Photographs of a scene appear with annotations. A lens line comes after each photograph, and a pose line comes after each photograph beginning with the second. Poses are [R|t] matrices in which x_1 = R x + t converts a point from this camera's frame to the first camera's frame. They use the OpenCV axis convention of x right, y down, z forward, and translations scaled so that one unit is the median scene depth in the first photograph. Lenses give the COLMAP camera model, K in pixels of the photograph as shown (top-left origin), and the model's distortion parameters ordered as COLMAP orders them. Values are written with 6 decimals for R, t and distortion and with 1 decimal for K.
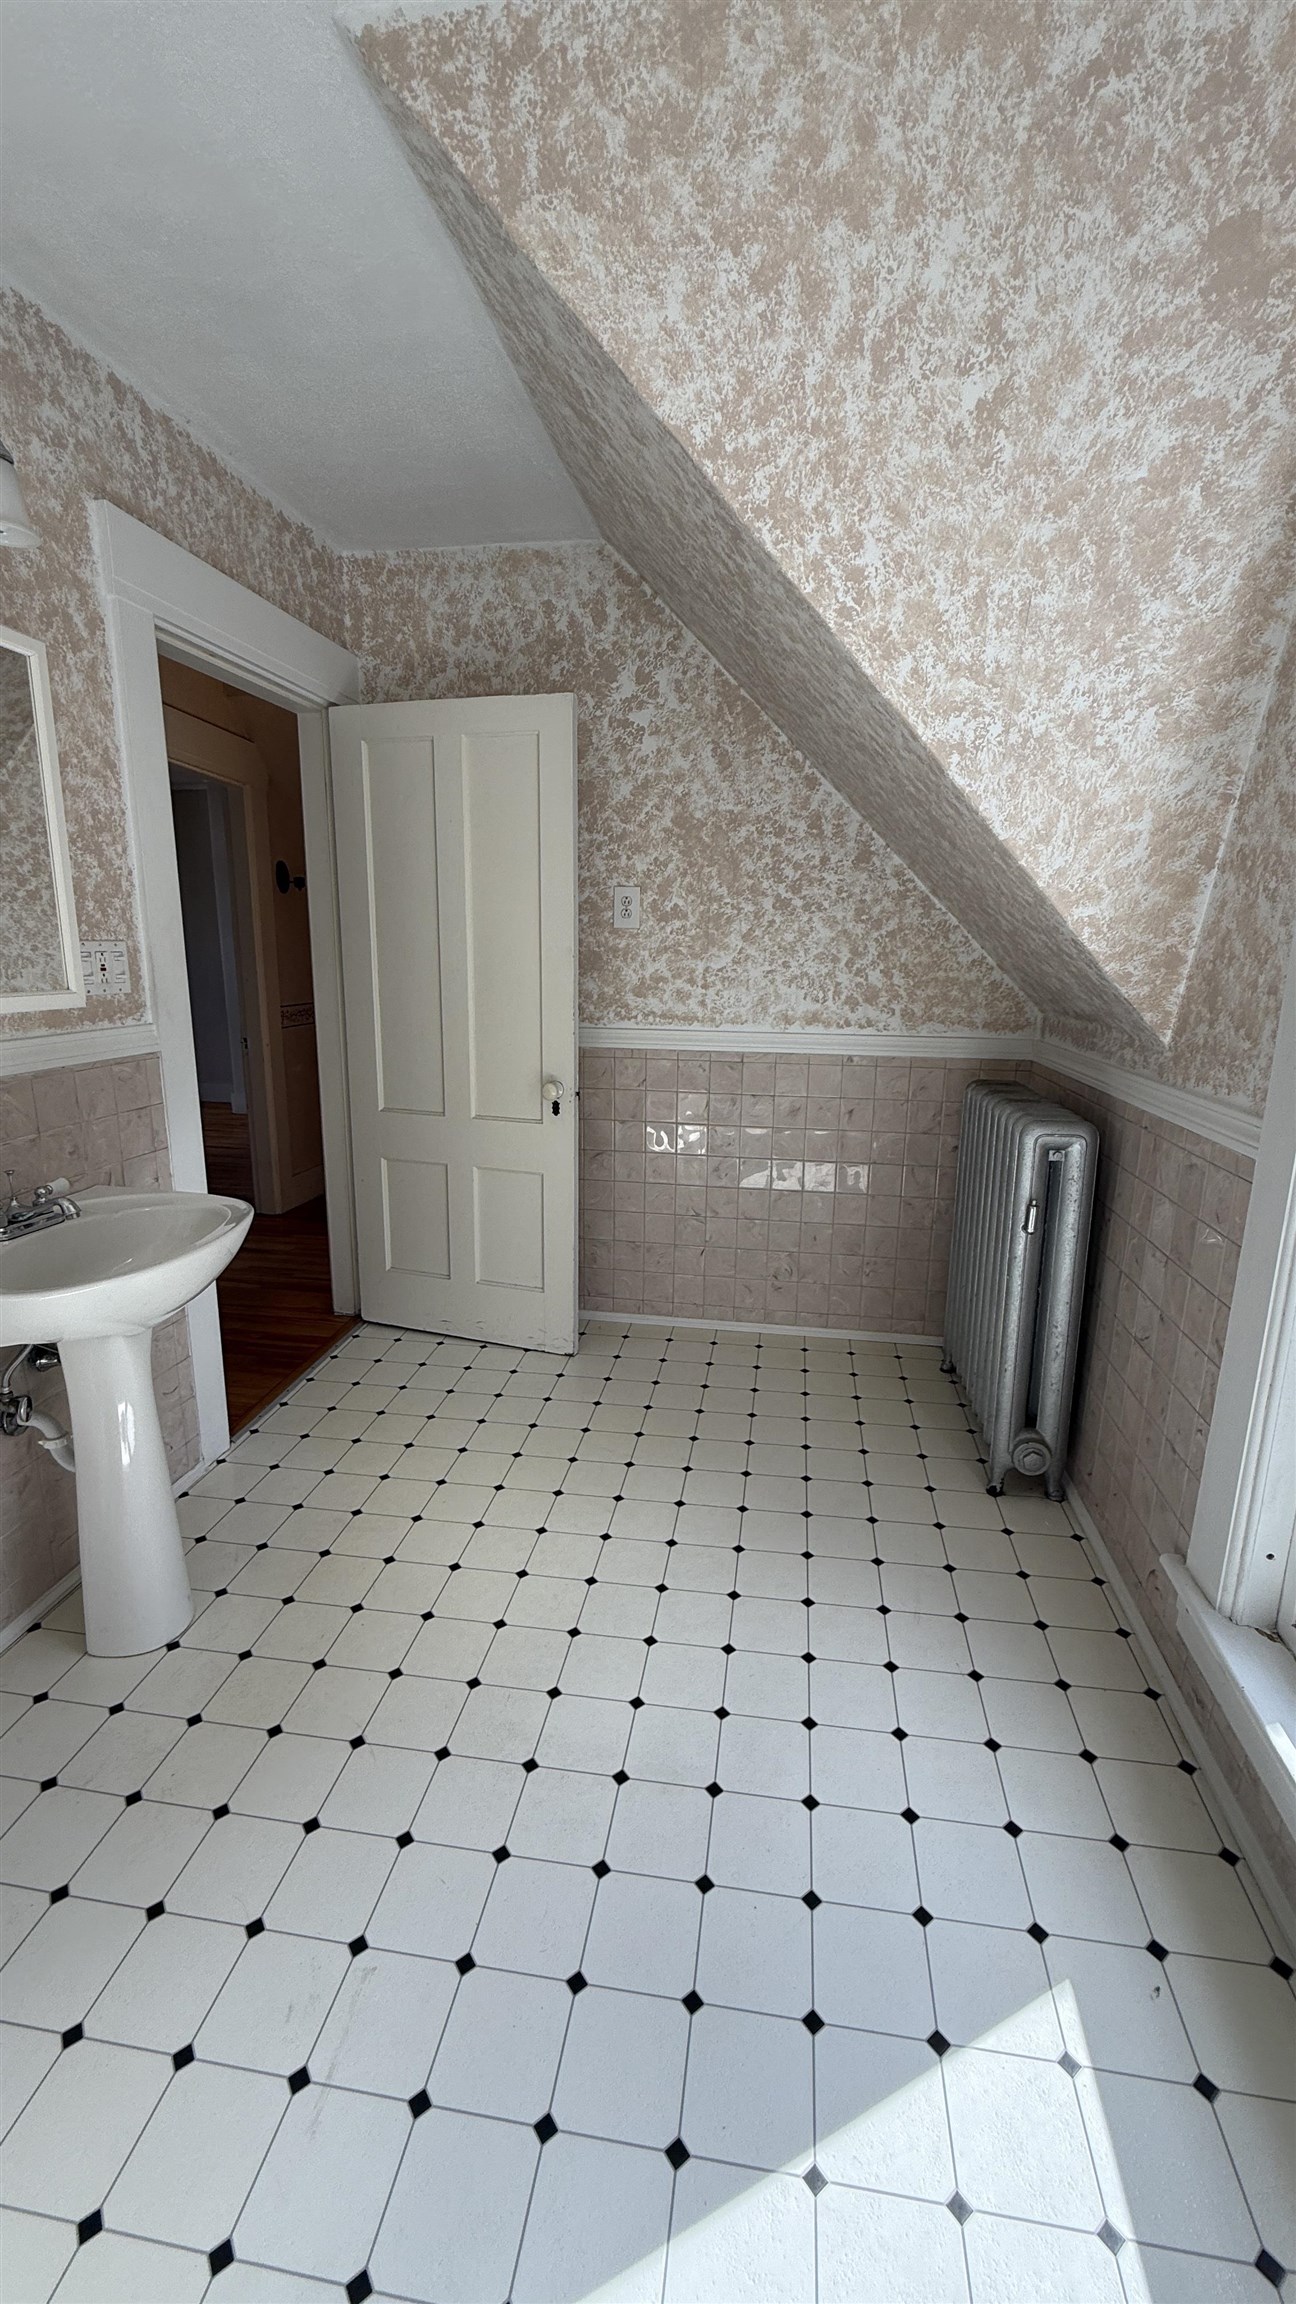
lens RADIAL K [[917.1, 0, 650.8], [0, 917.1, 1148.5], [0, 0, 1]] dist [0.000543, -0.000136]
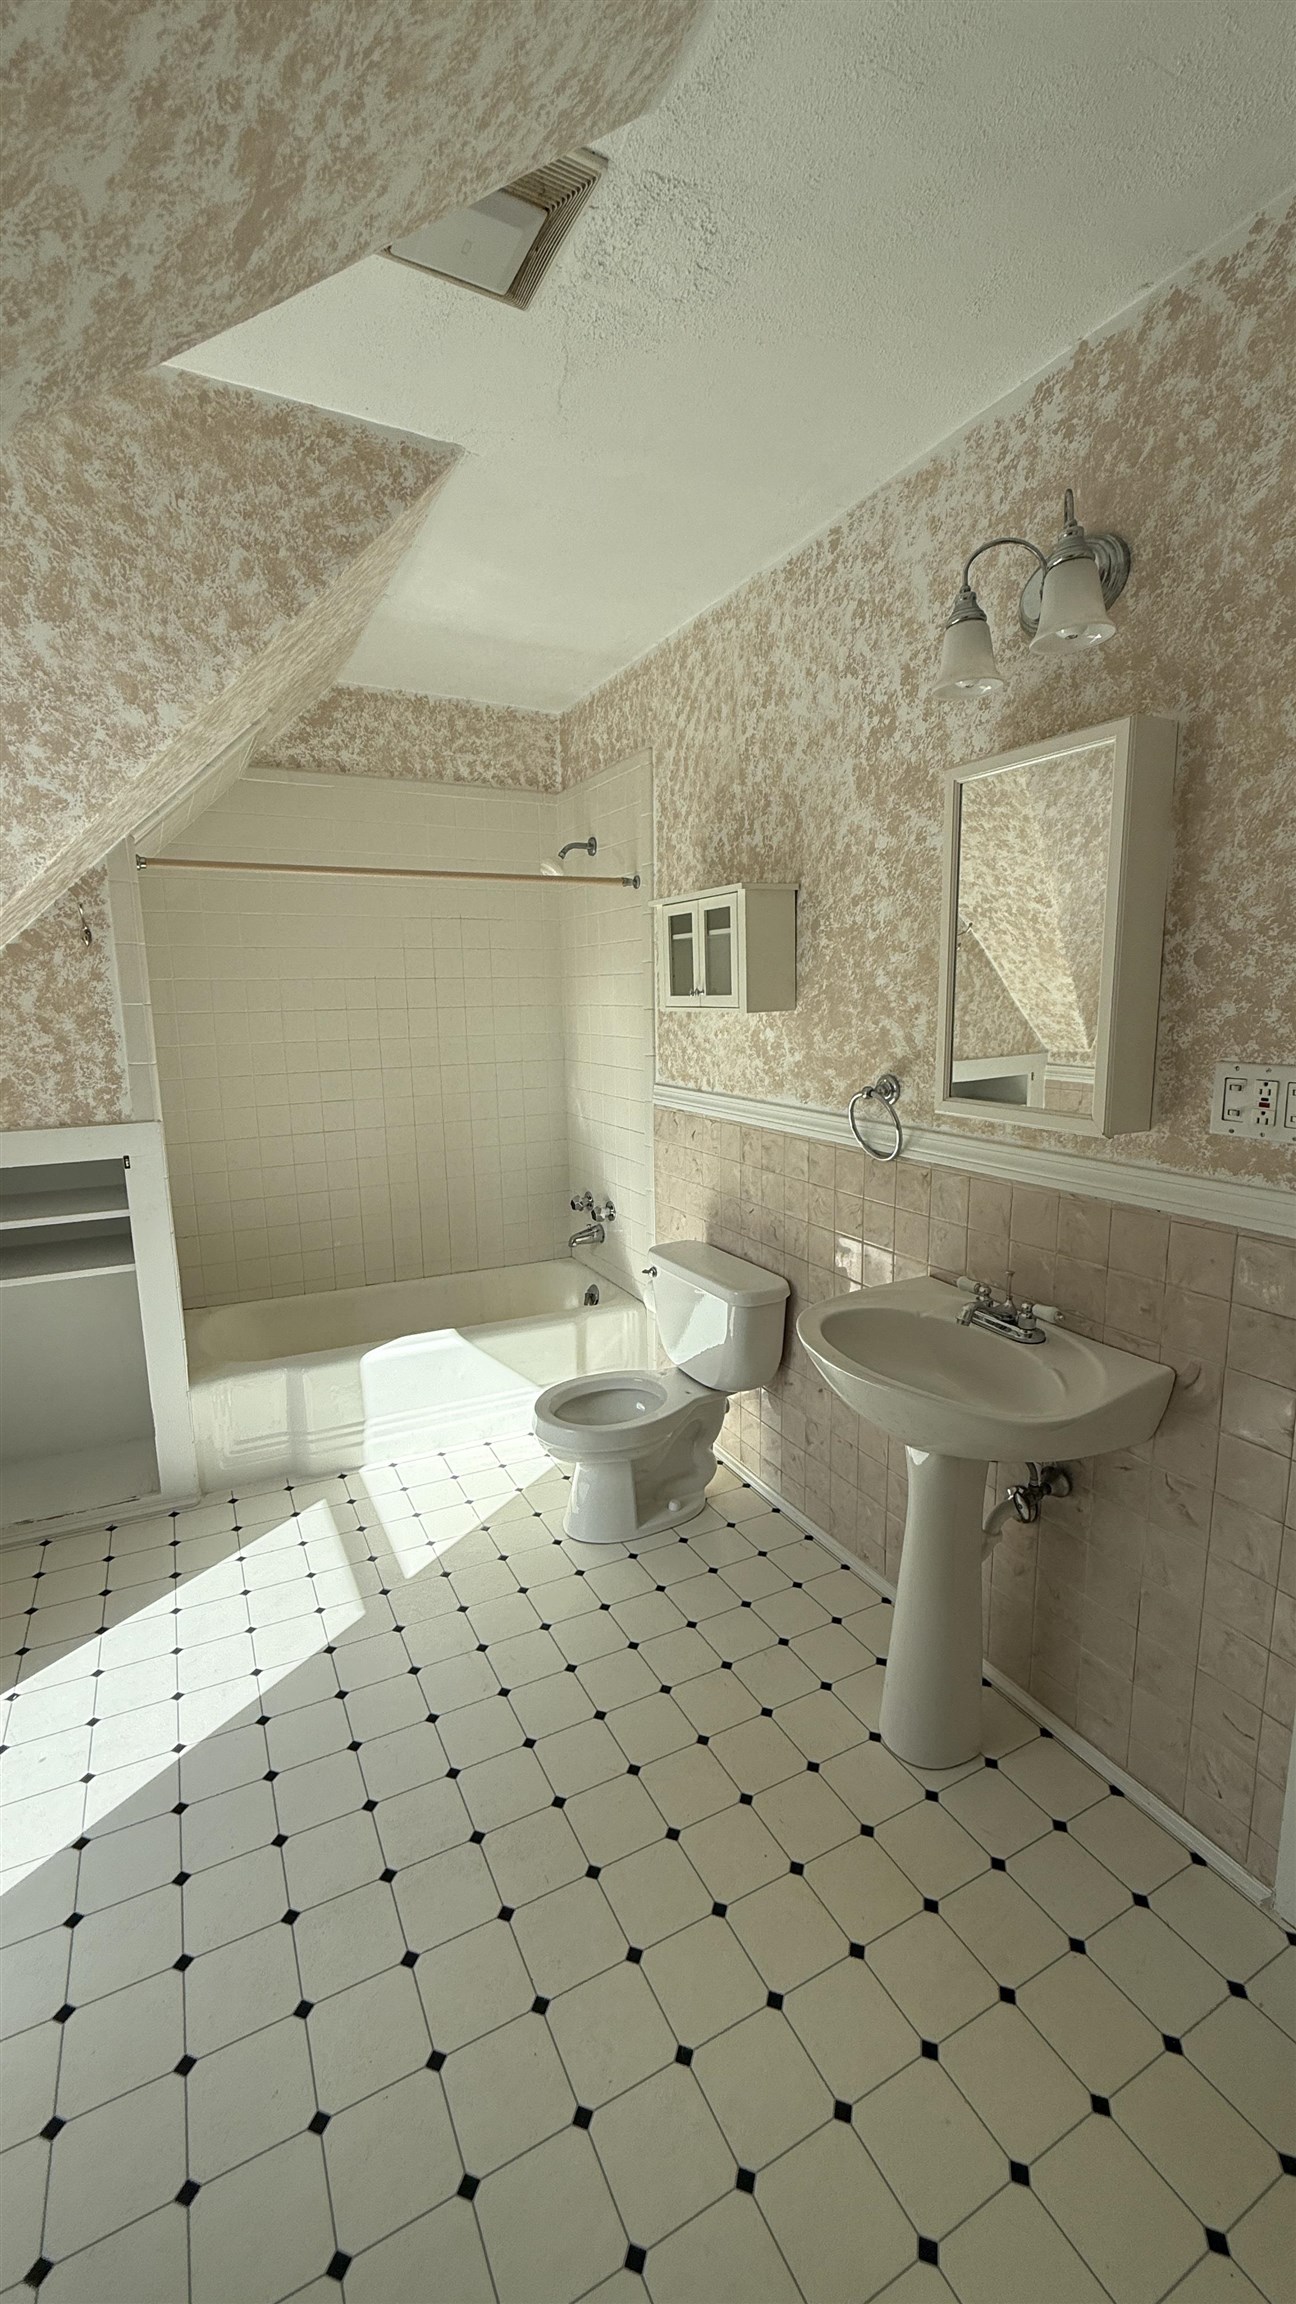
lens RADIAL K [[917.1, 0, 650.8], [0, 917.1, 1148.5], [0, 0, 1]] dist [0.000543, -0.000136]
pose [[-0.802230, 0.099087, -0.588735, 0.212435], [-0.123694, 0.937146, 0.326276, -0.369056], [0.584060, 0.334572, -0.739551, 1.385052]]
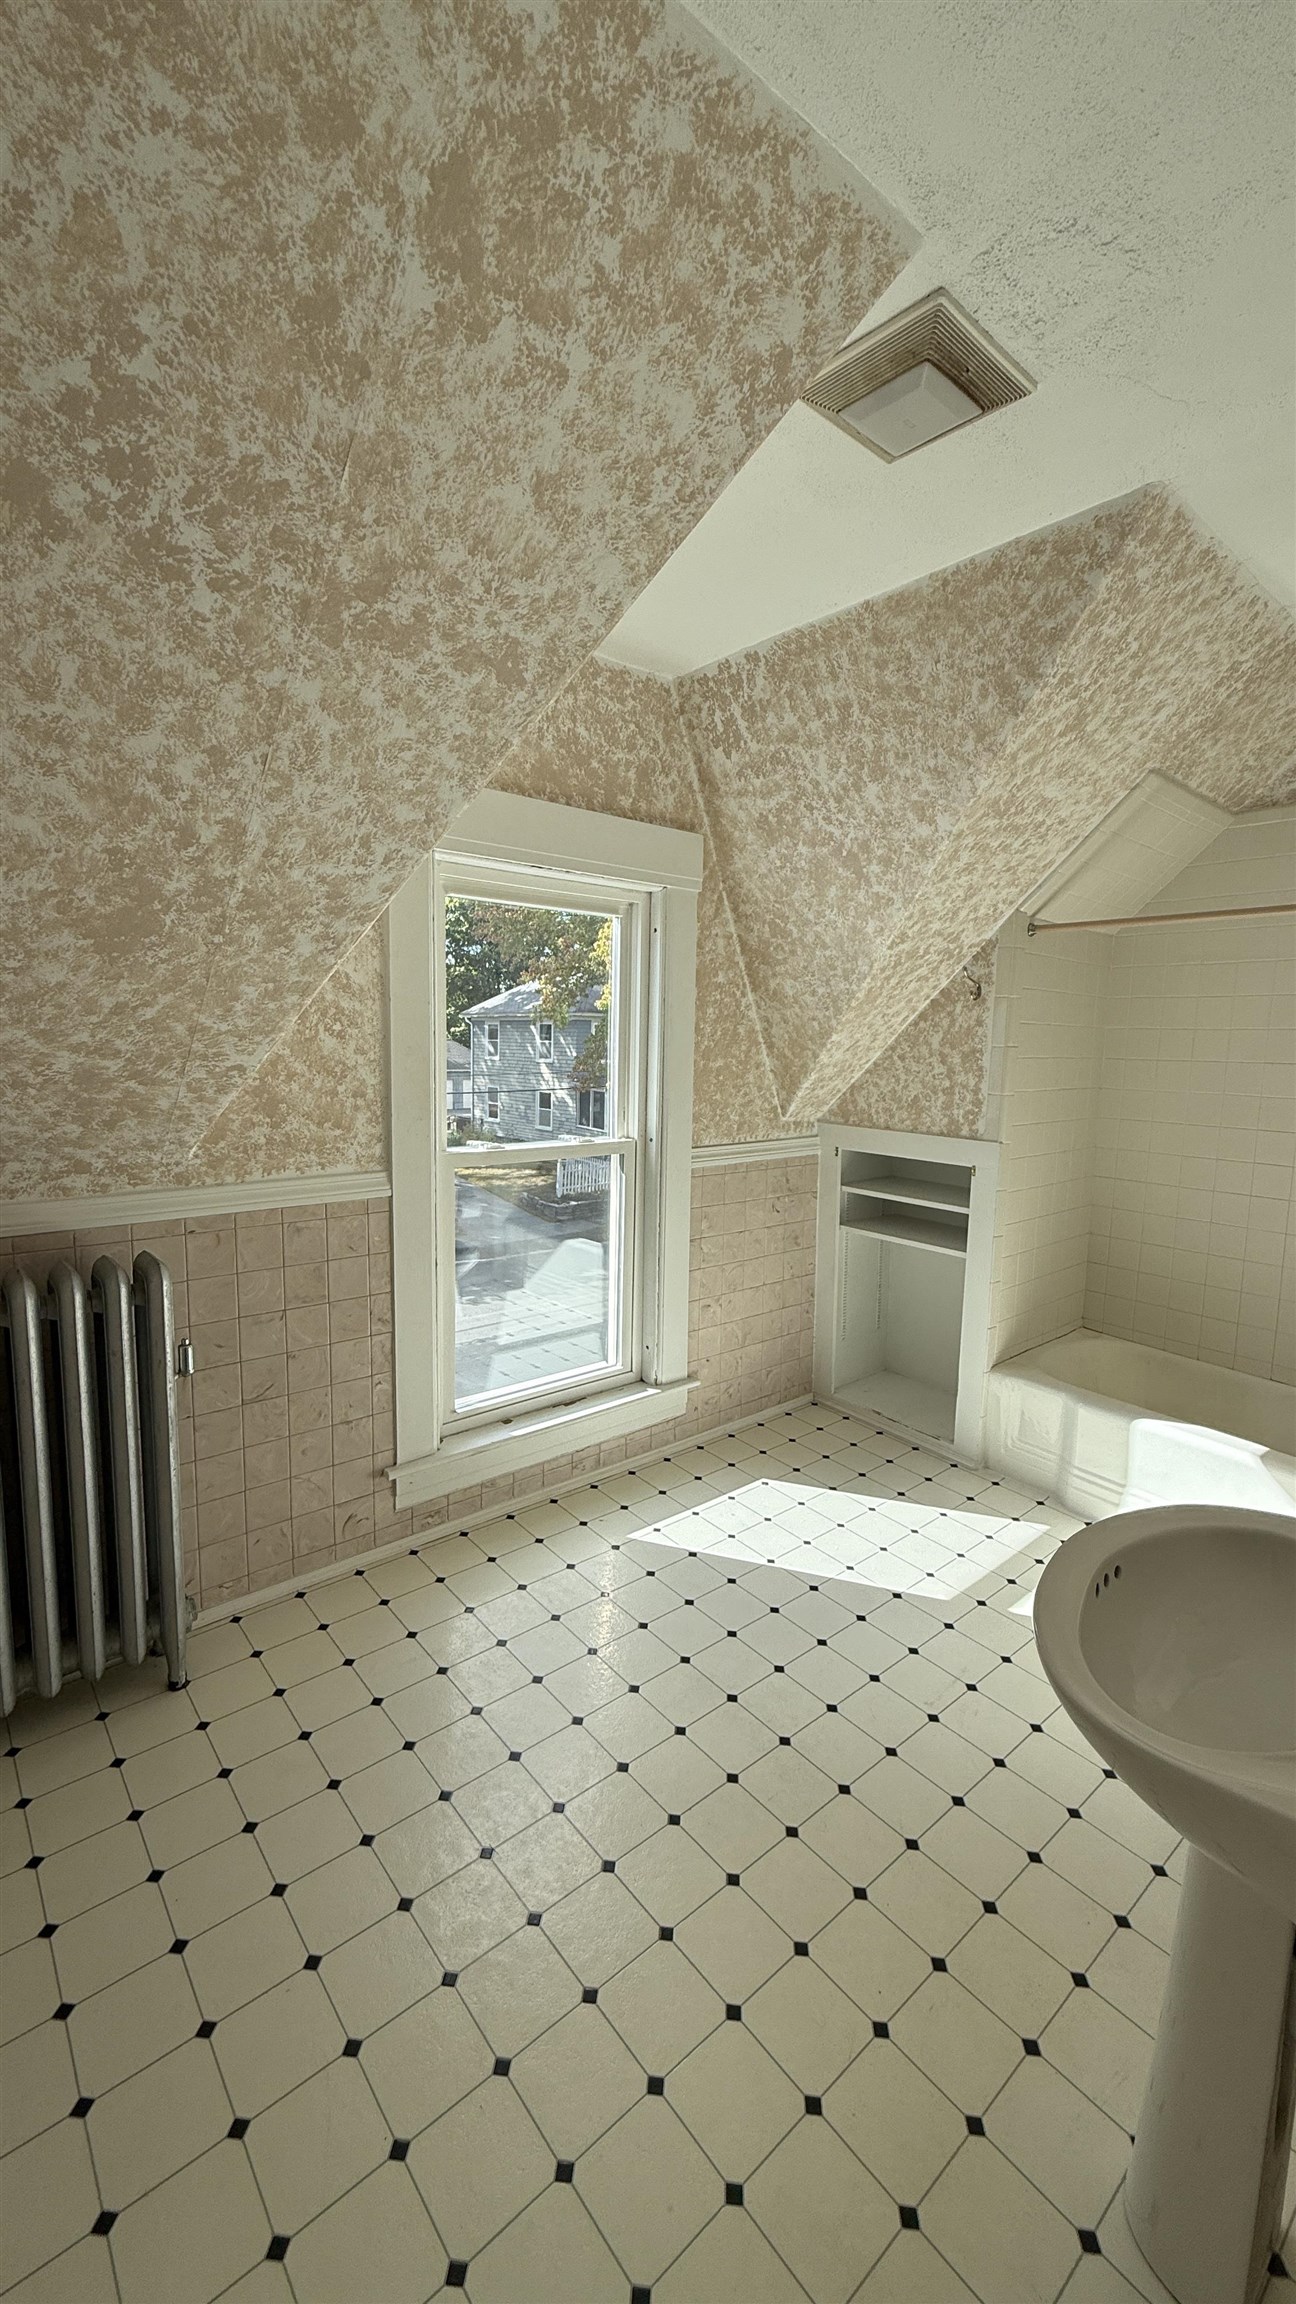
lens RADIAL K [[917.1, 0, 650.8], [0, 917.1, 1148.5], [0, 0, 1]] dist [0.000543, -0.000136]
pose [[-0.755071, -0.110420, 0.646279, -0.603543], [0.106470, 0.951982, 0.287043, -0.399137], [-0.646941, 0.285547, -0.707057, 1.502992]]
